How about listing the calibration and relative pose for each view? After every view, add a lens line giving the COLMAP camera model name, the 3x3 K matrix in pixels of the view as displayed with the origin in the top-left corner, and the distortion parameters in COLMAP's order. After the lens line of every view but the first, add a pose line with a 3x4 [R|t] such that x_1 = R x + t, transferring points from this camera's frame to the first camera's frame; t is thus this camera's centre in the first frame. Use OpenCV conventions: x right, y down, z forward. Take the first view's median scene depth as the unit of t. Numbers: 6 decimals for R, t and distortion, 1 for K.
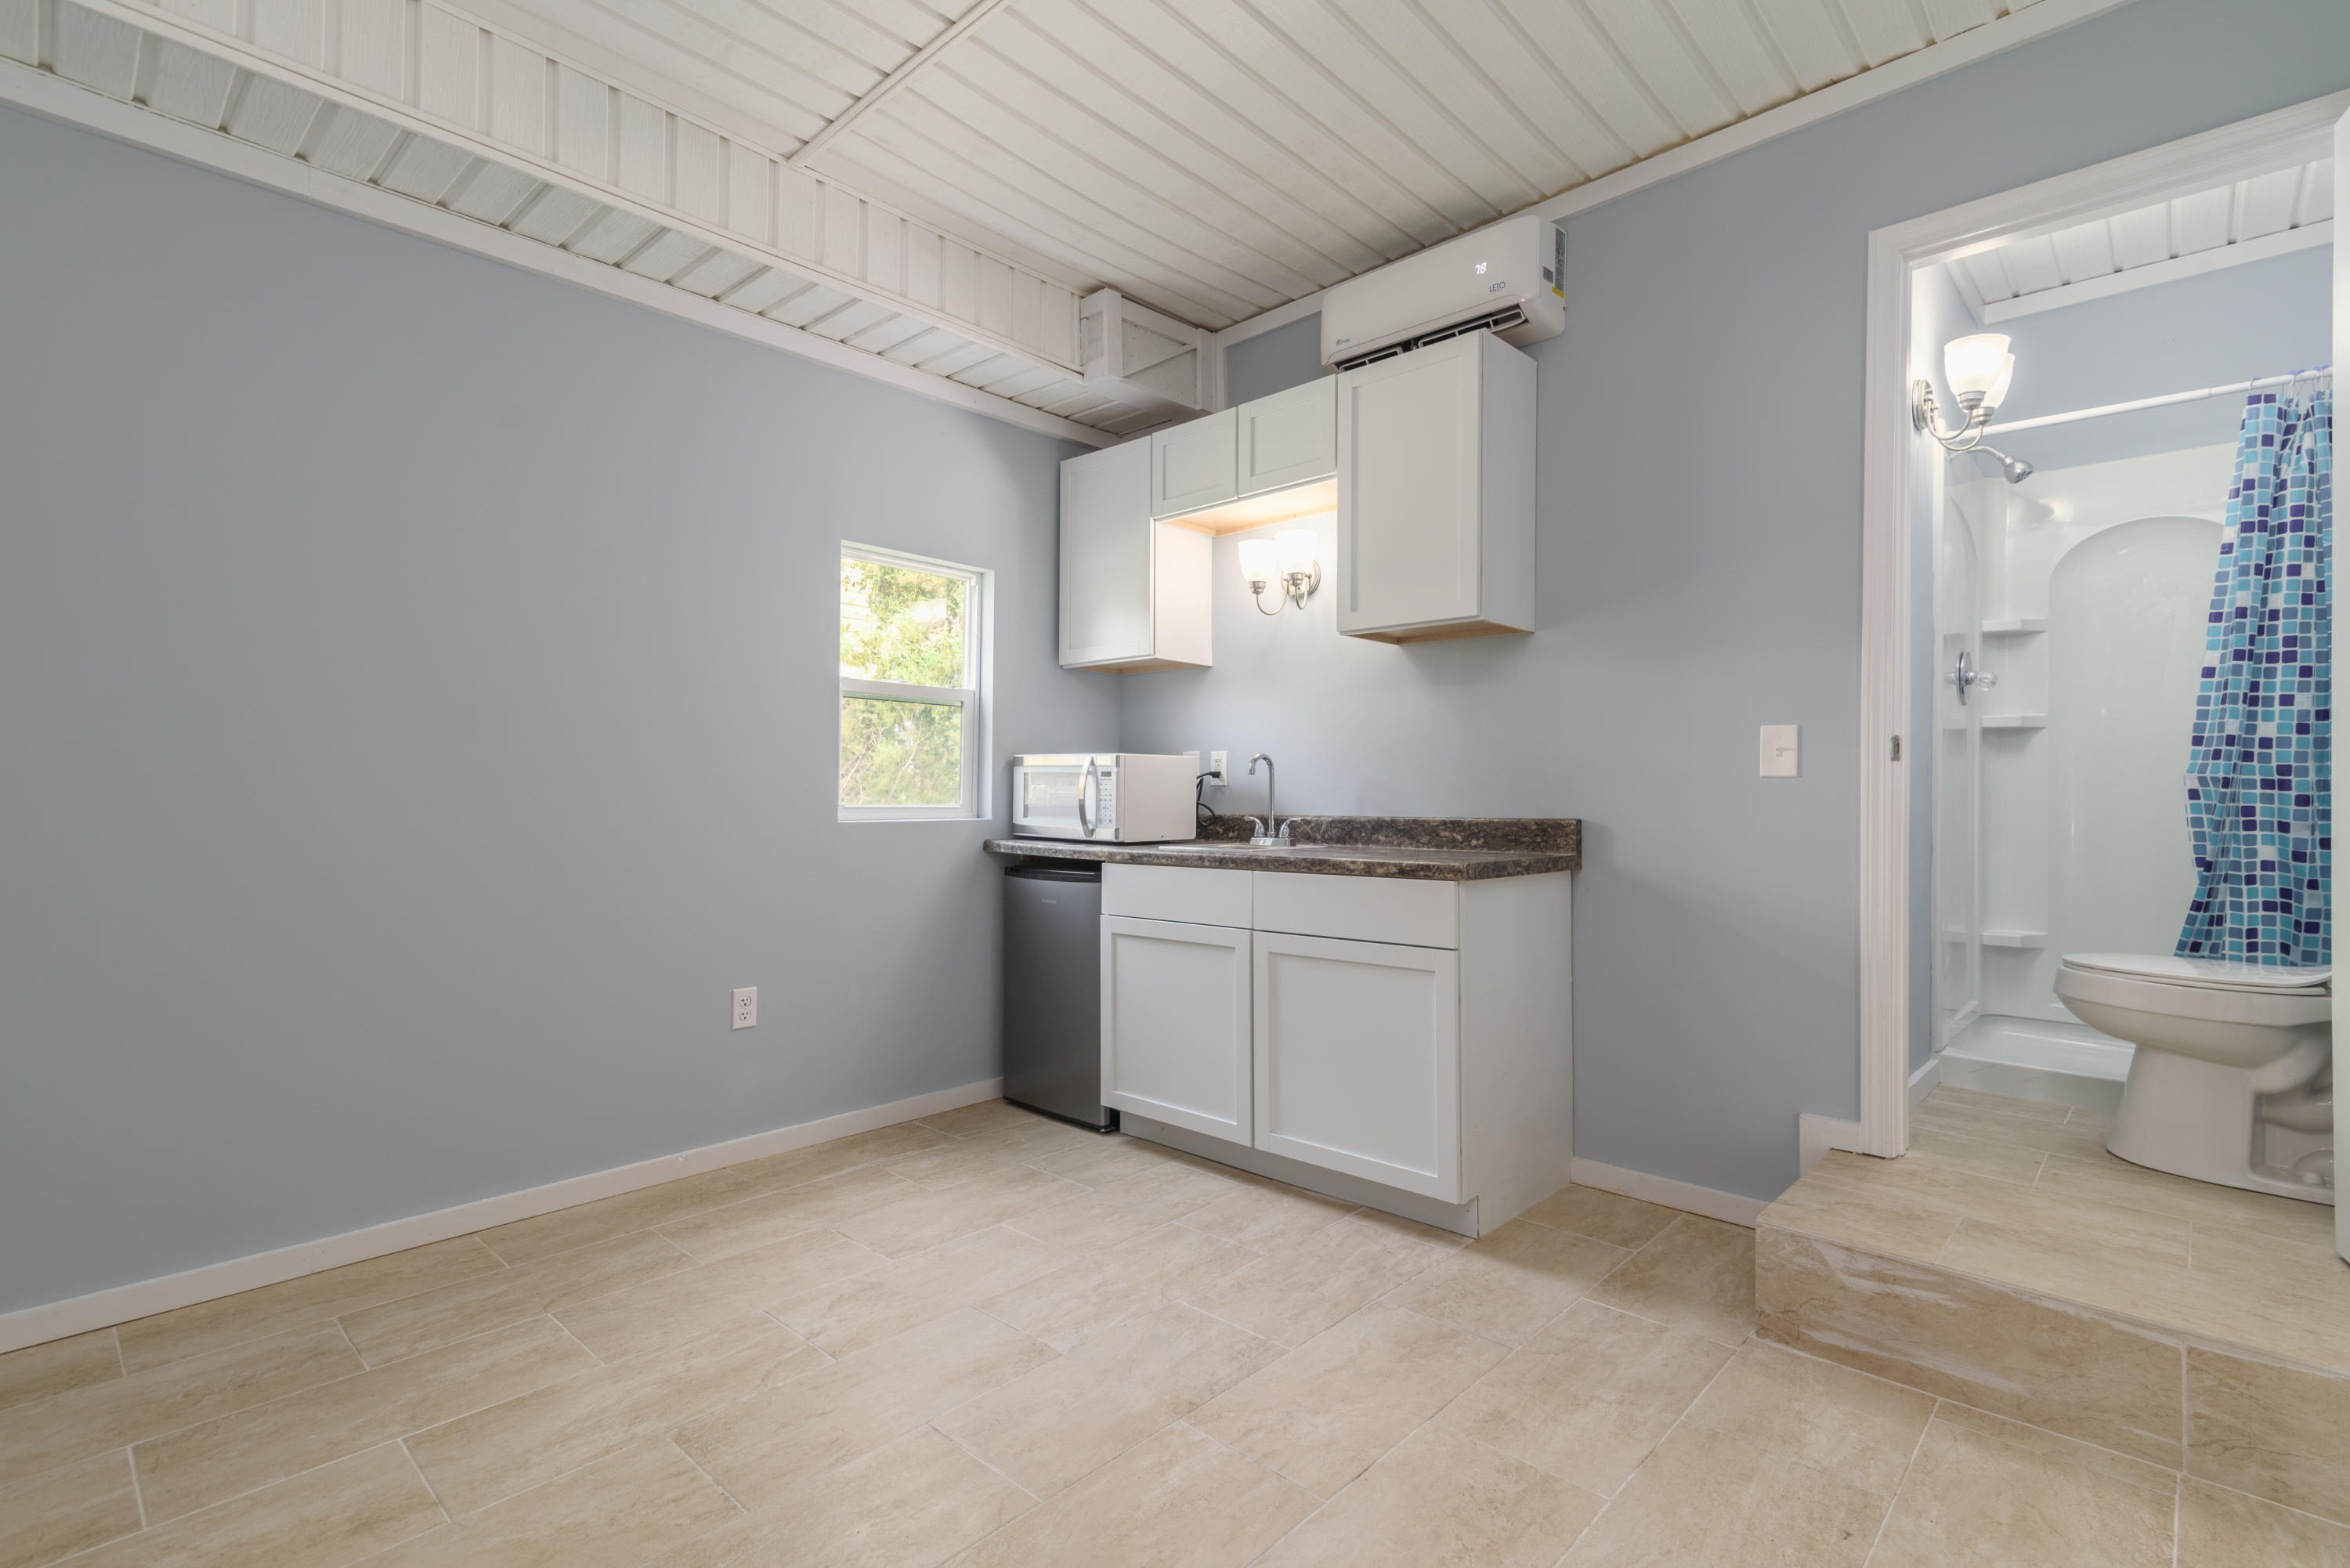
lens RADIAL K [[1080.4, 0, 1185.0], [0, 1080.4, 783.5], [0, 0, 1]] dist [0.008625, -0.000677]
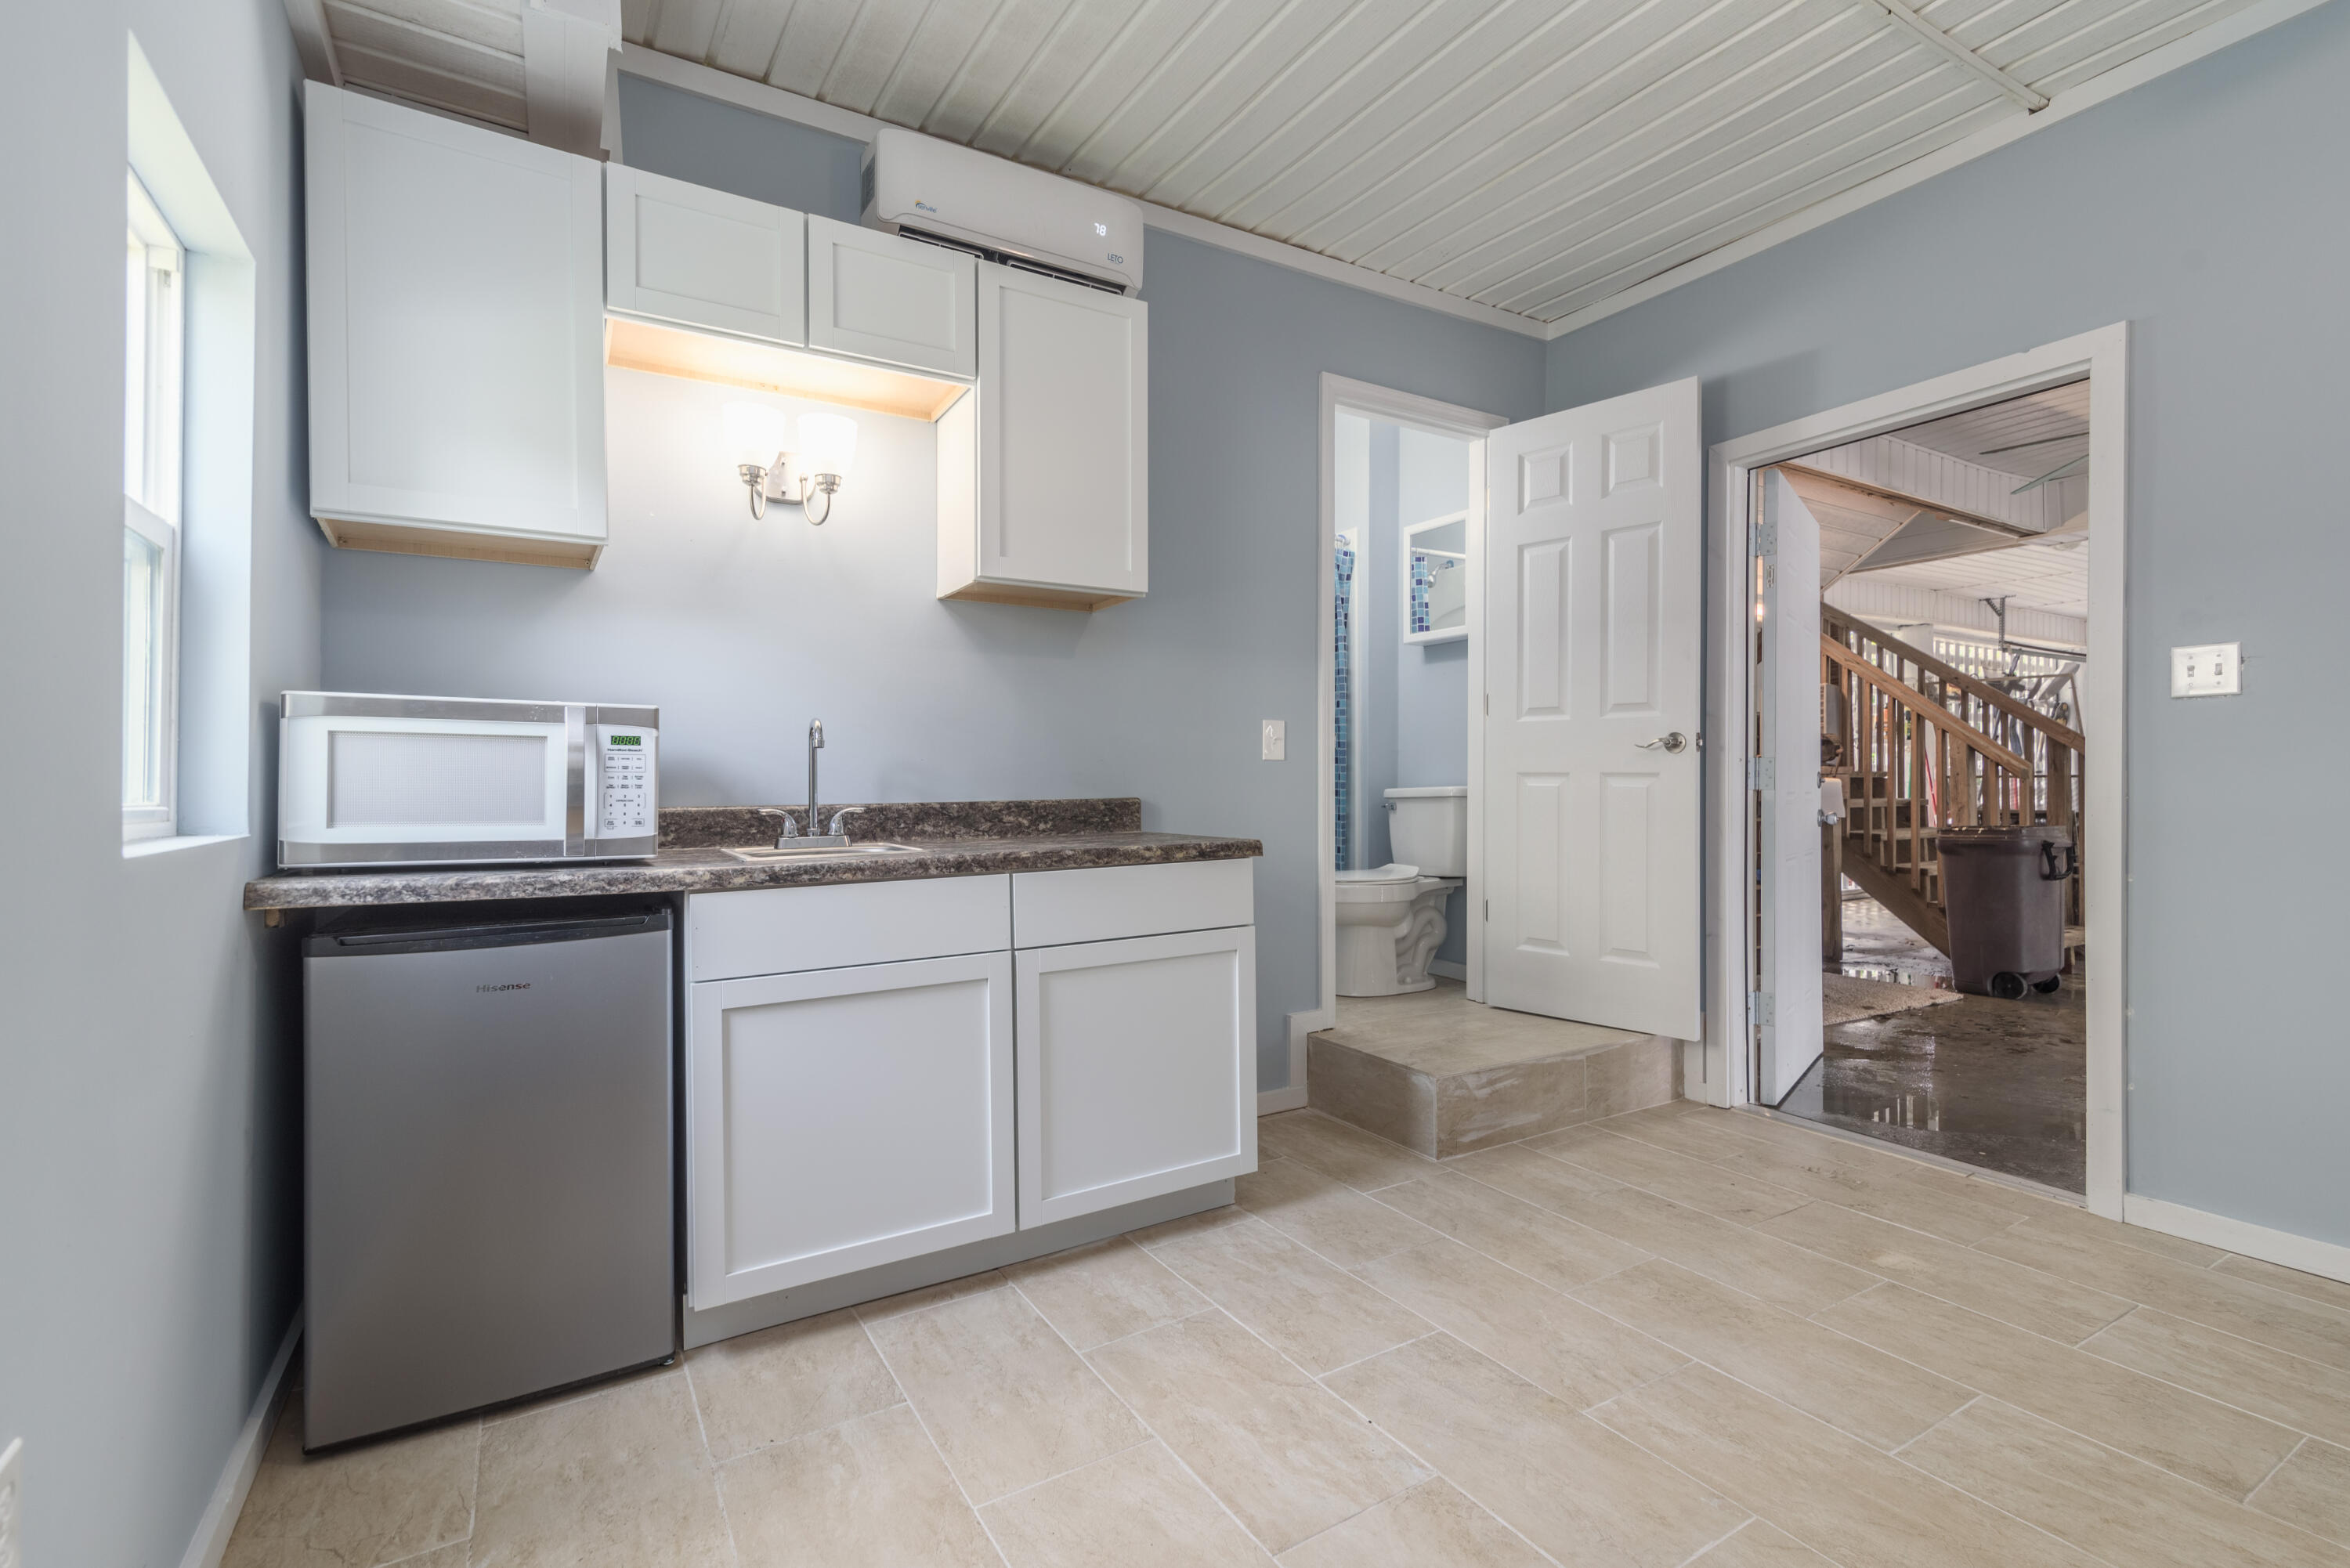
lens RADIAL K [[1080.4, 0, 1180.3], [0, 1080.4, 780.6], [0, 0, 1]] dist [0.008625, -0.000677]
pose [[0.271970, -0.004002, 0.962298, -0.651800], [0.000922, 0.999992, 0.003898, 0.012326], [-0.962305, -0.000173, 0.271971, 0.683353]]
